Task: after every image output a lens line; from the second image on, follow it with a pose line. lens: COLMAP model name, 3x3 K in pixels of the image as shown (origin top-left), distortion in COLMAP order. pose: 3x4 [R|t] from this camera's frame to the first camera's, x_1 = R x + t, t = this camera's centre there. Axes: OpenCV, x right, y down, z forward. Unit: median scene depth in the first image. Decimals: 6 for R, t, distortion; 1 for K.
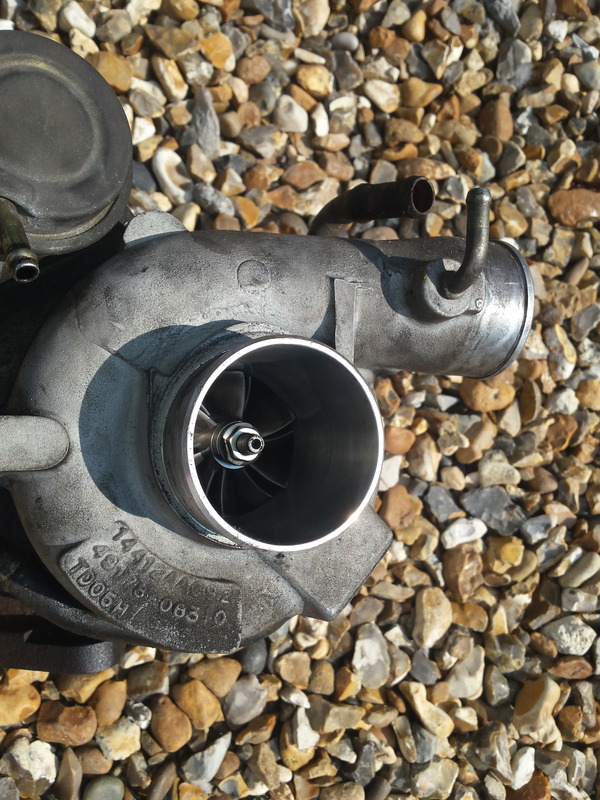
lens RADIAL K [[730.7, 0, 290.6], [0, 730.7, 408.6], [0, 0, 1]] dist [0.095364, -0.234764]
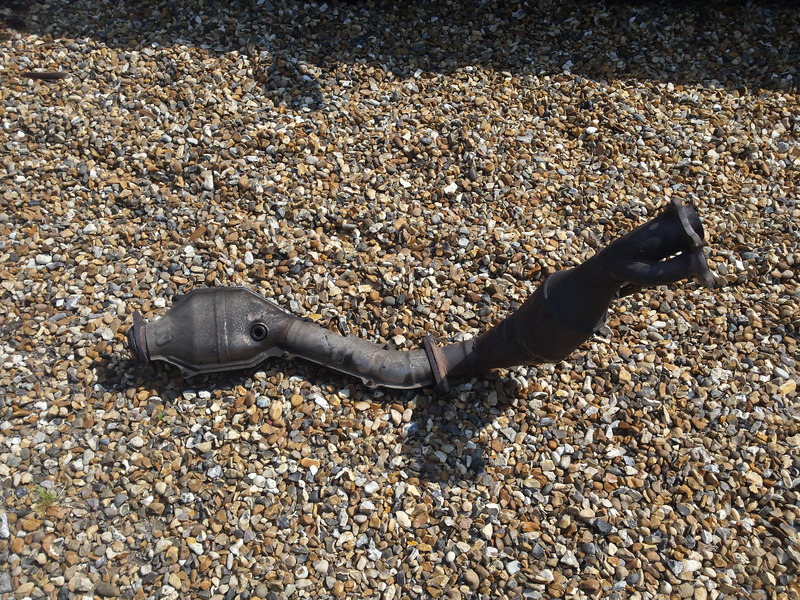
lens RADIAL K [[730.7, 0, 404.0], [0, 730.7, 311.6], [0, 0, 1]] dist [0.095364, -0.234764]
pose [[0.719008, -0.683406, 0.126426, 0.410227], [0.680189, 0.654587, -0.329937, 2.055836], [0.142724, 0.323221, 0.935499, -2.430017]]
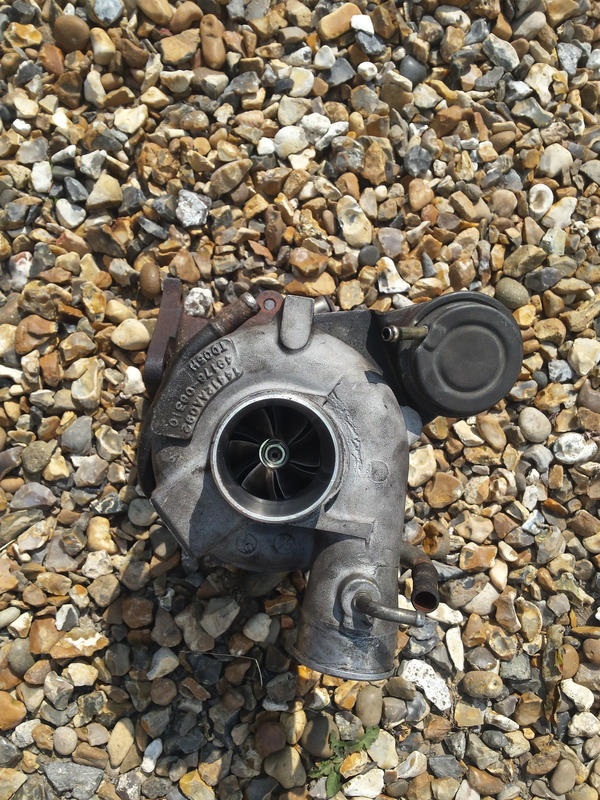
lens RADIAL K [[722.1, 0, 299.9], [0, 722.1, 425.5], [0, 0, 1]] dist [0.101453, -0.235371]
pose [[0.014653, -0.983310, -0.181344, -0.390542], [0.979860, -0.022001, 0.198469, 0.815854], [-0.199147, -0.180600, 0.963184, -0.563628]]
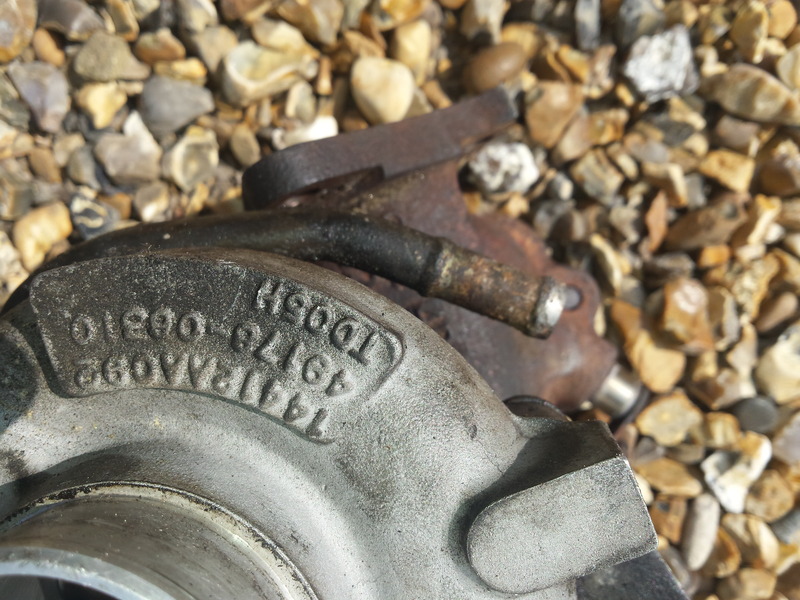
lens RADIAL K [[734.9, 0, 400.0], [0, 734.9, 300.0], [0, 0, 1]] dist [0.075535, -0.213683]
pose [[0.838601, -0.470676, -0.274248, -0.364892], [0.520169, 0.841399, 0.146537, 0.849602], [0.161781, -0.265541, 0.950429, 0.025842]]
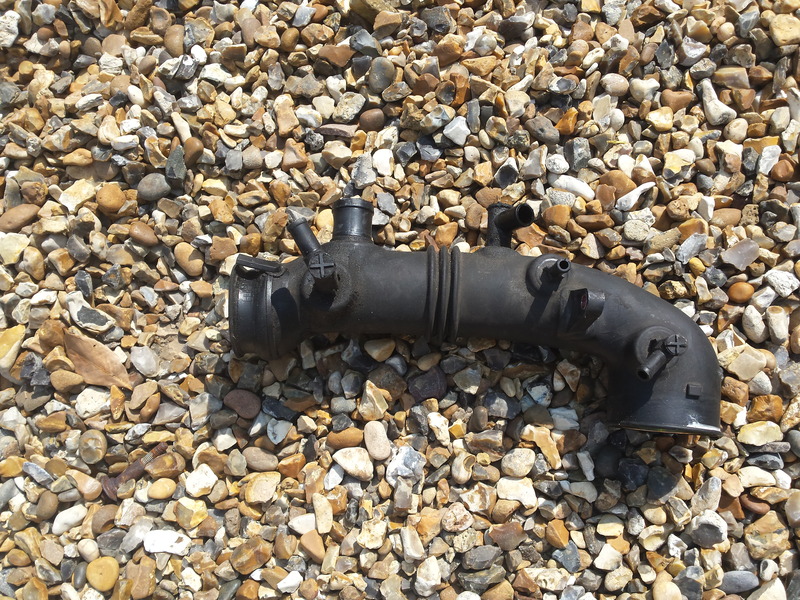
lens RADIAL K [[730.7, 0, 404.0], [0, 730.7, 311.6], [0, 0, 1]] dist [0.095364, -0.234764]
pose [[0.210880, -0.973691, -0.086346, 0.861577], [0.975762, 0.214962, -0.040981, 1.310194], [0.058464, -0.075611, 0.995422, -0.347813]]
